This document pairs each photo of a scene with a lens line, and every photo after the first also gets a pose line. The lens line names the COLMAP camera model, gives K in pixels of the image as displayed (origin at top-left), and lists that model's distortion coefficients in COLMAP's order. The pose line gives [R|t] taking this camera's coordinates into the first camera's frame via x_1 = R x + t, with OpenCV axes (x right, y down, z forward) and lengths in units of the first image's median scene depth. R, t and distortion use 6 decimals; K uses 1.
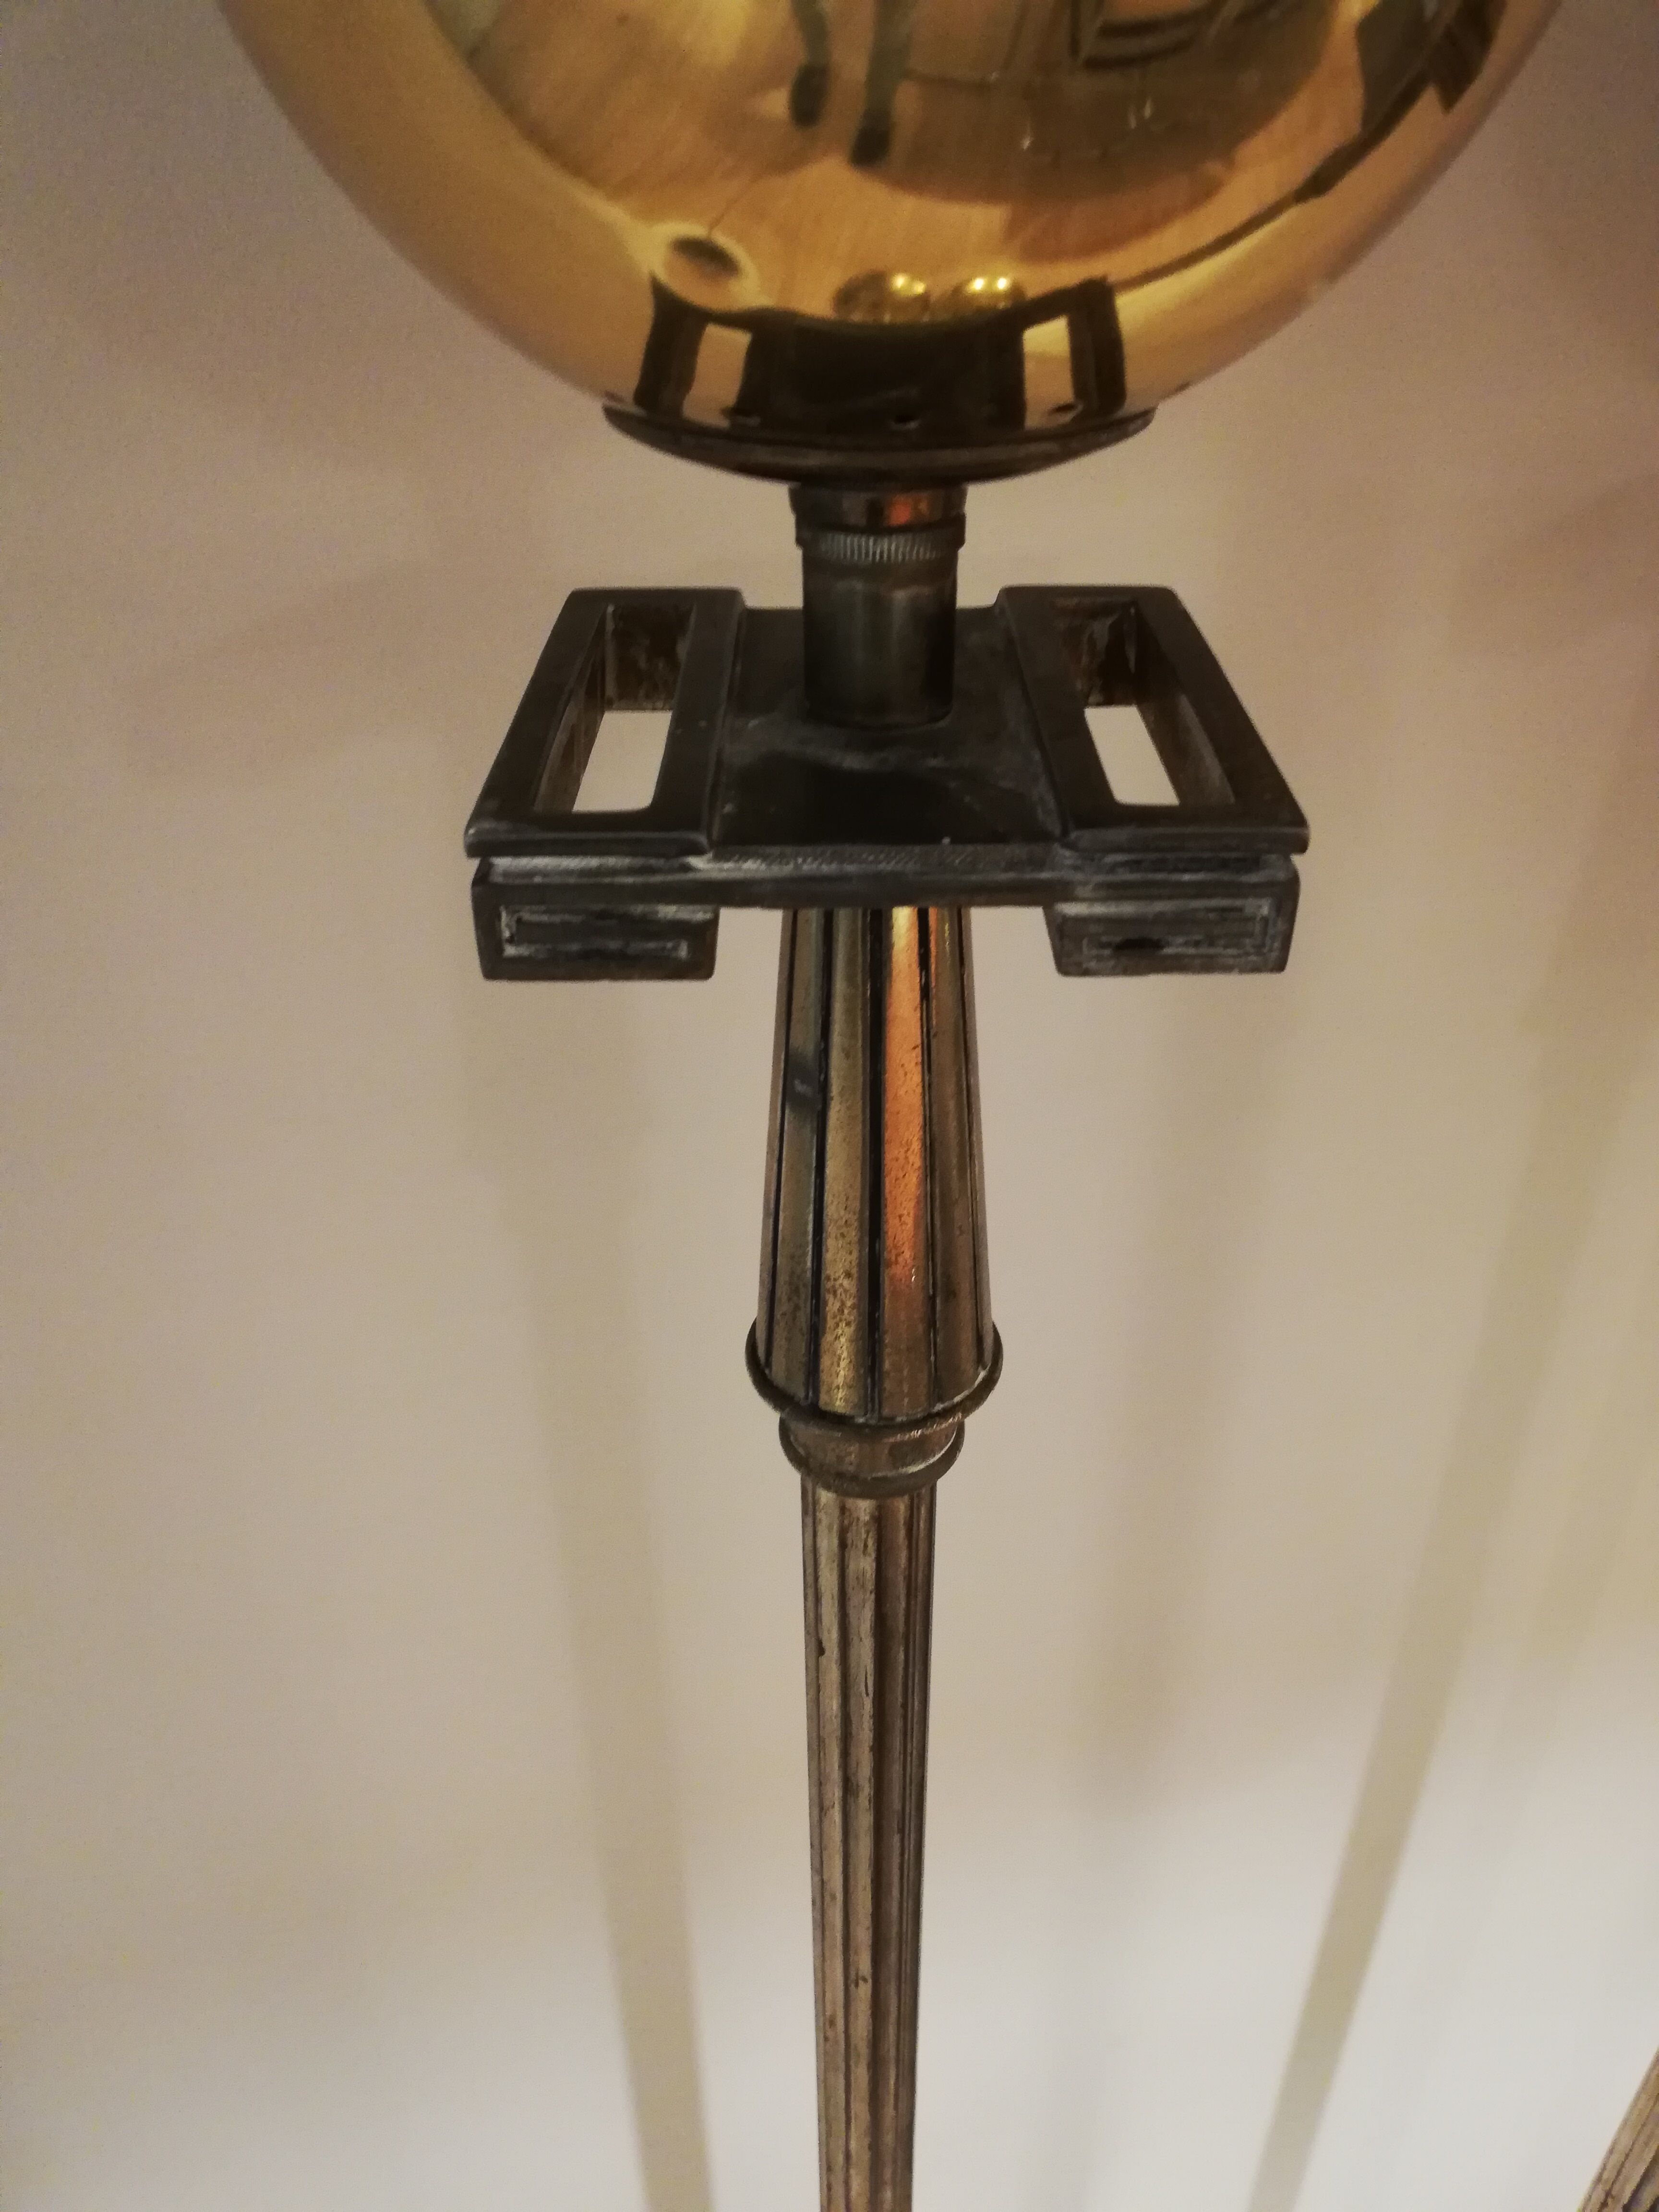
lens RADIAL K [[1686.9, 0, 829.5], [0, 1686.9, 1106.0], [0, 0, 1]] dist [0.088009, -0.065919]
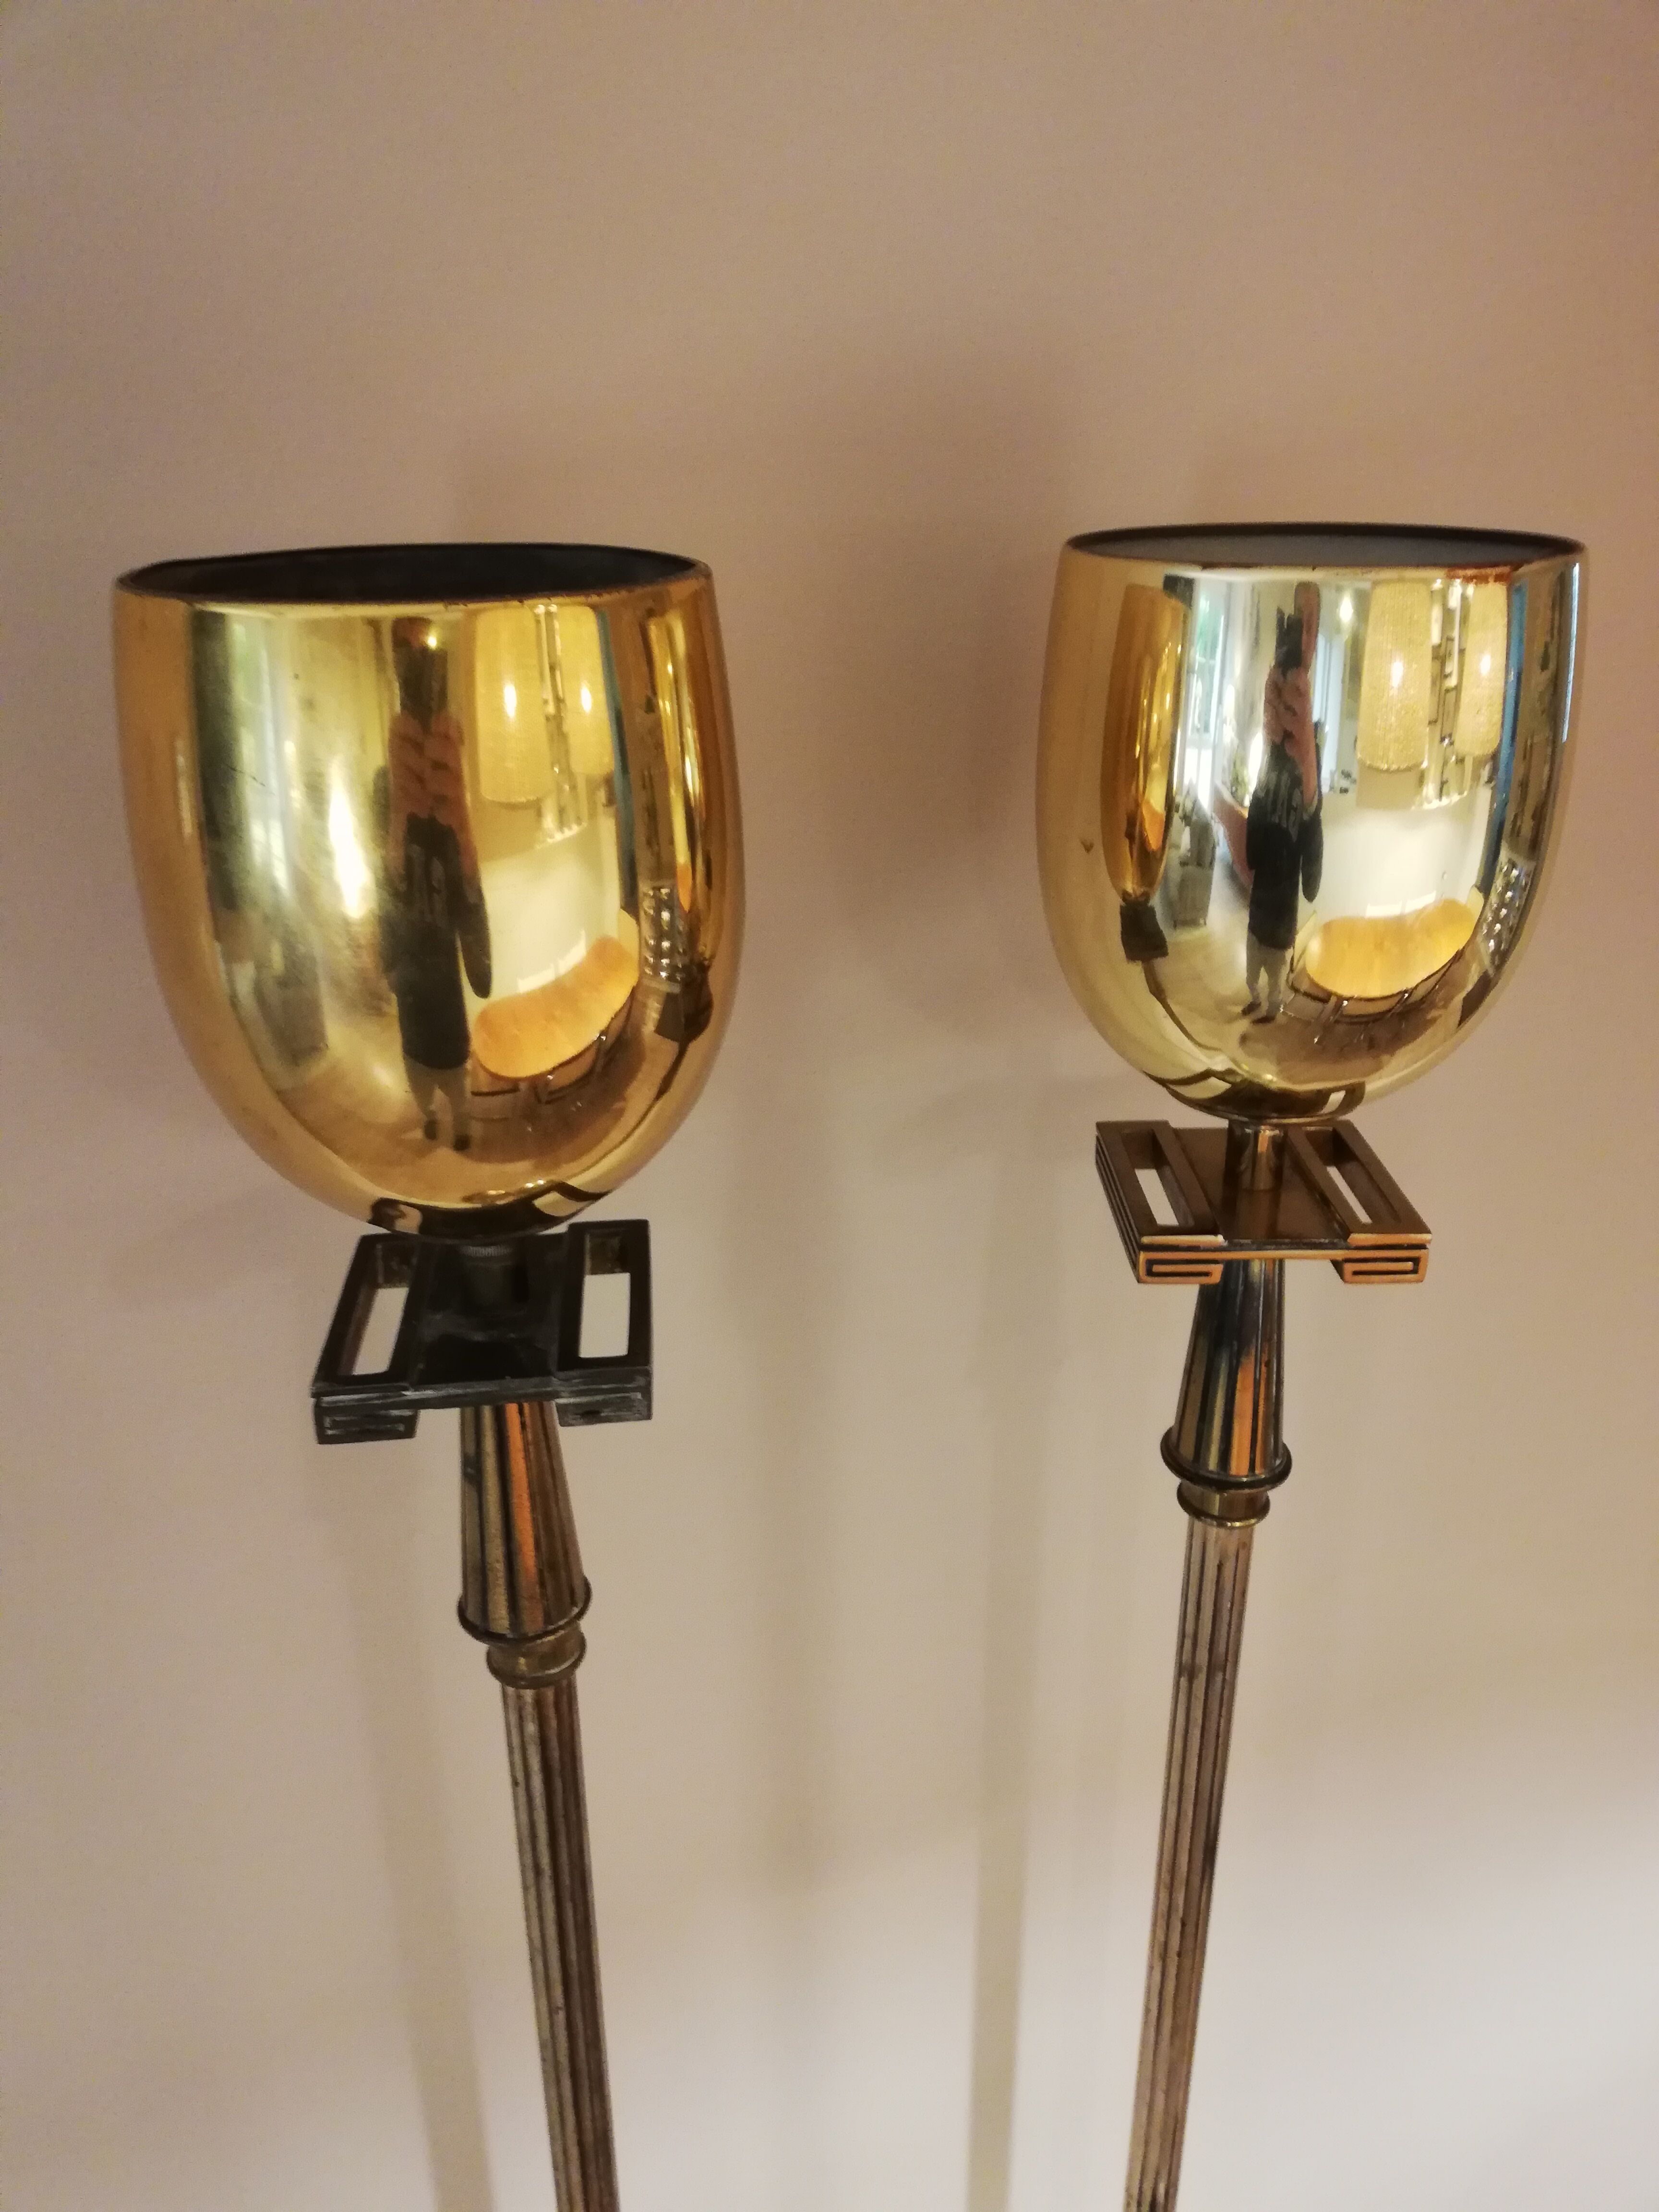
lens RADIAL K [[1714.5, 0, 829.5], [0, 1714.5, 1106.0], [0, 0, 1]] dist [0.052212, -0.075734]
pose [[0.994645, -0.044159, 0.093445, 0.255238], [0.059596, 0.983731, -0.169474, -0.073091], [-0.084441, 0.174135, 0.981095, -1.271630]]
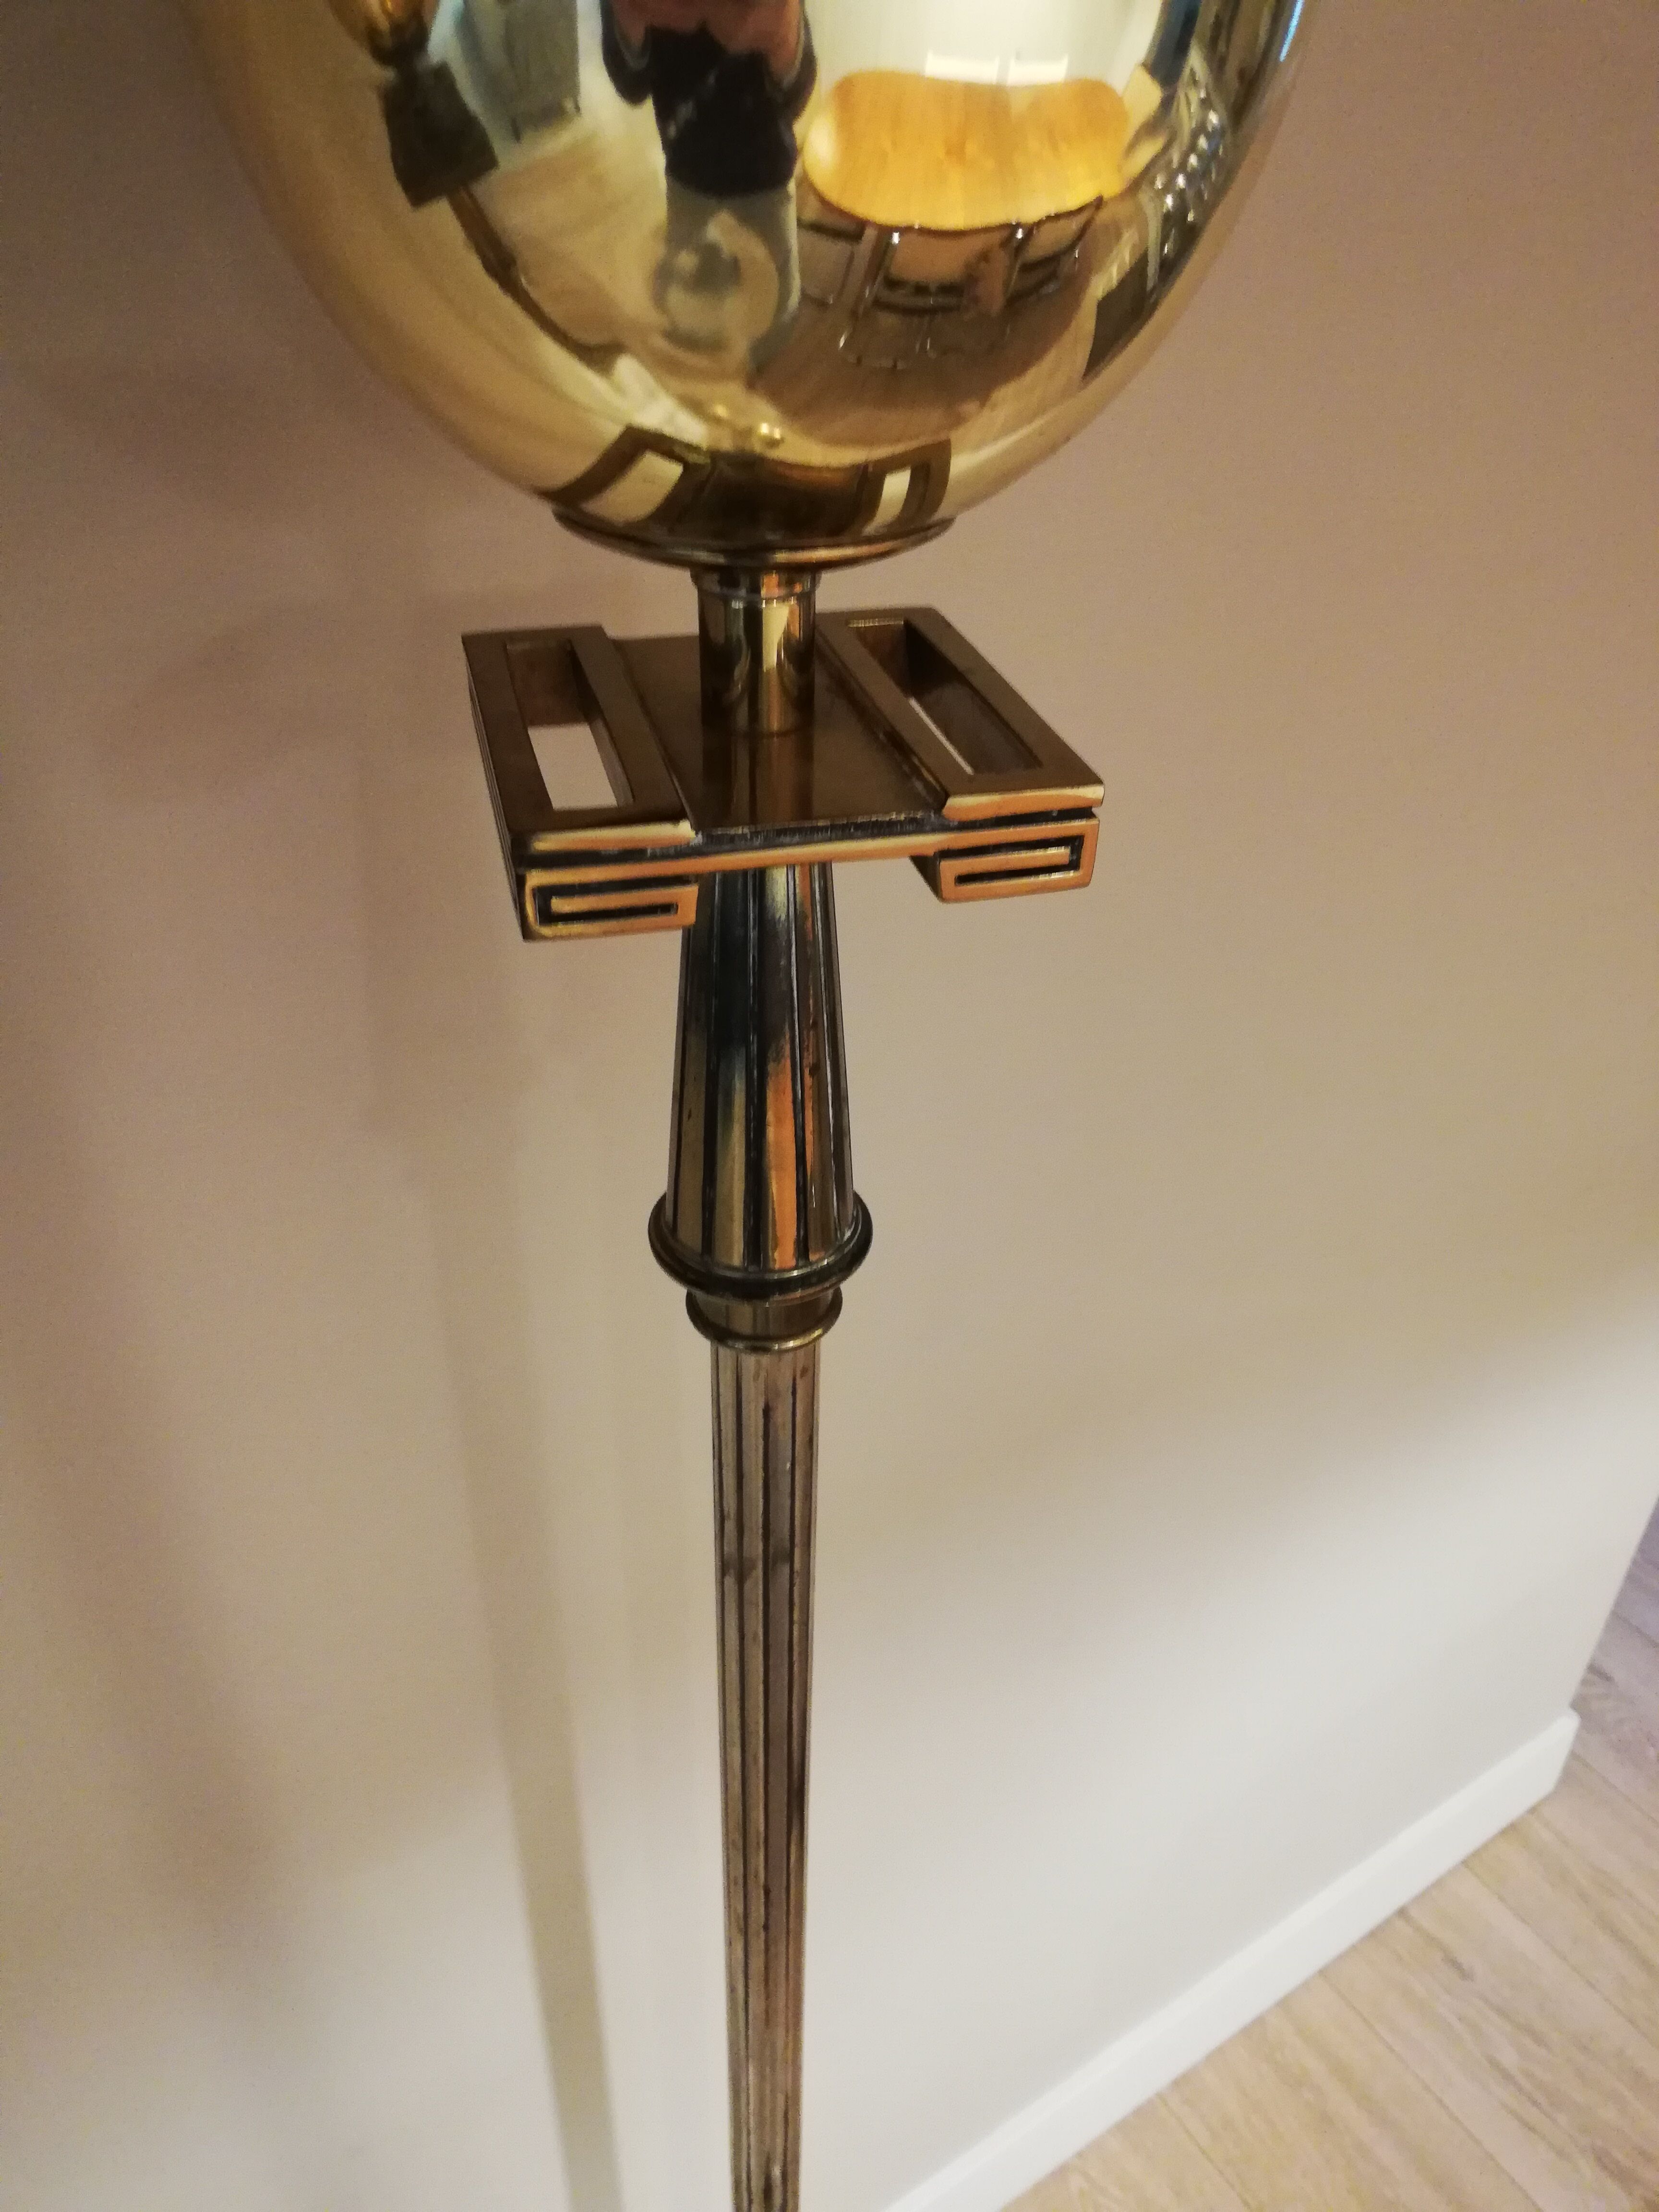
lens RADIAL K [[1714.5, 0, 829.5], [0, 1714.5, 1106.0], [0, 0, 1]] dist [0.052212, -0.075734]
pose [[0.940709, -0.171763, 0.292512, 0.715254], [0.168338, 0.985033, 0.037043, -0.109916], [-0.294497, 0.014394, 0.955544, -0.100789]]
